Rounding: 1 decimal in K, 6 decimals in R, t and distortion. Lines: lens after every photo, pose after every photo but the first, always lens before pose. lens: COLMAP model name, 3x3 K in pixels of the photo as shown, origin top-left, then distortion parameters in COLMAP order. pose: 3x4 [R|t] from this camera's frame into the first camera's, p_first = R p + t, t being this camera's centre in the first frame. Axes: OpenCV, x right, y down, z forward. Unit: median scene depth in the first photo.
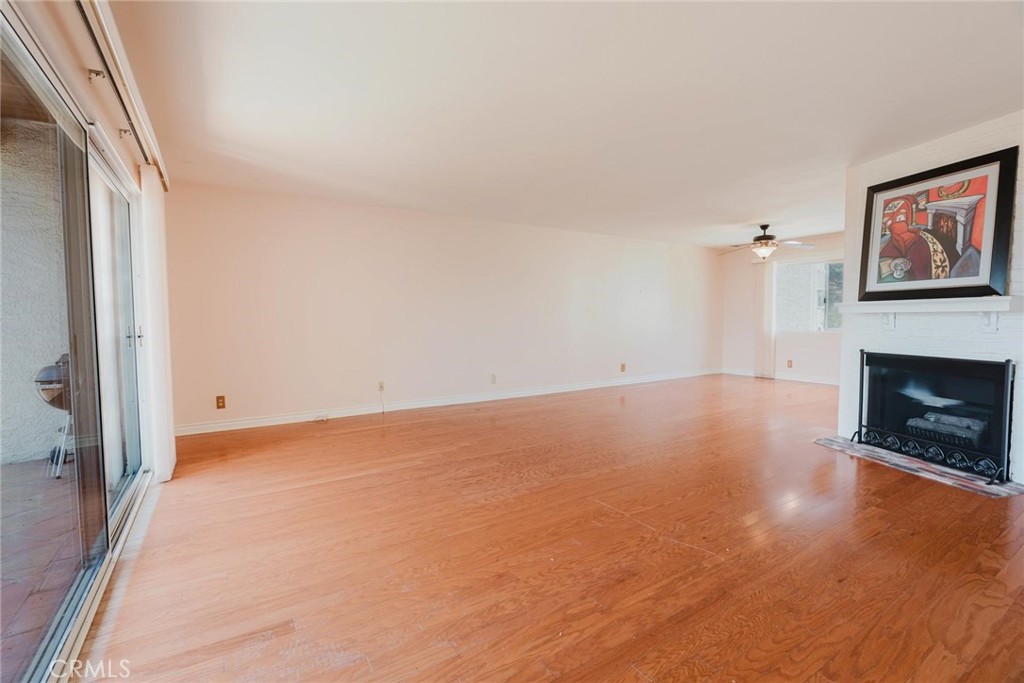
lens RADIAL K [[451.0, 0, 507.0], [0, 451.0, 342.1], [0, 0, 1]] dist [-0.011756, 0.001031]
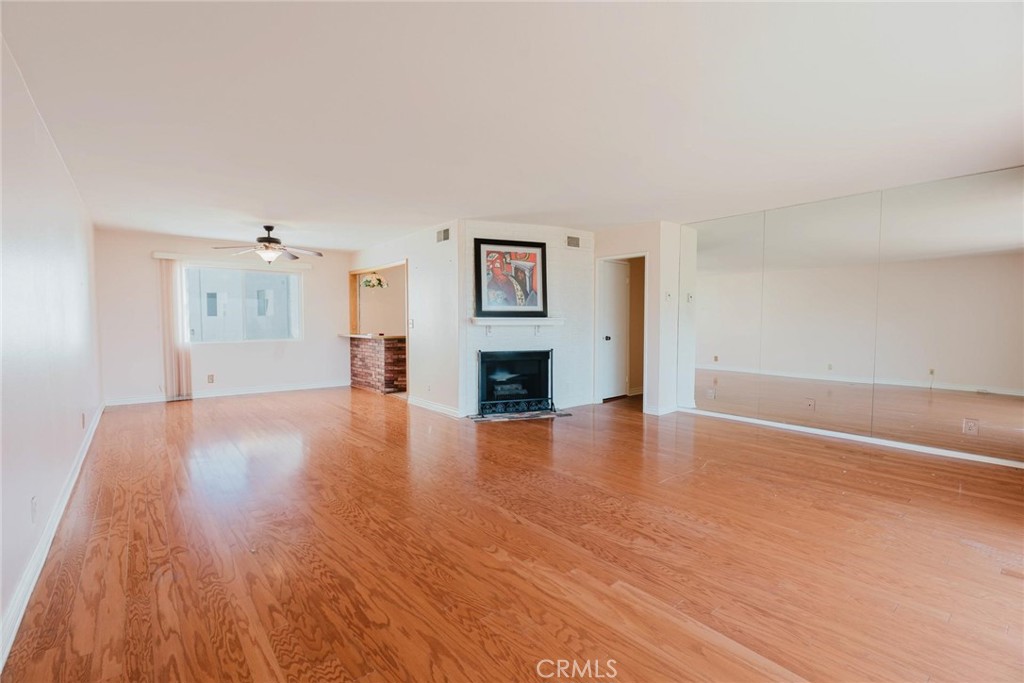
lens RADIAL K [[451.0, 0, 507.0], [0, 451.0, 342.1], [0, 0, 1]] dist [-0.011756, 0.001031]
pose [[-0.107062, -0.040501, 0.993427, -0.759095], [0.053008, 0.997516, 0.046381, -0.082808], [-0.992838, 0.057625, -0.104650, 1.214713]]
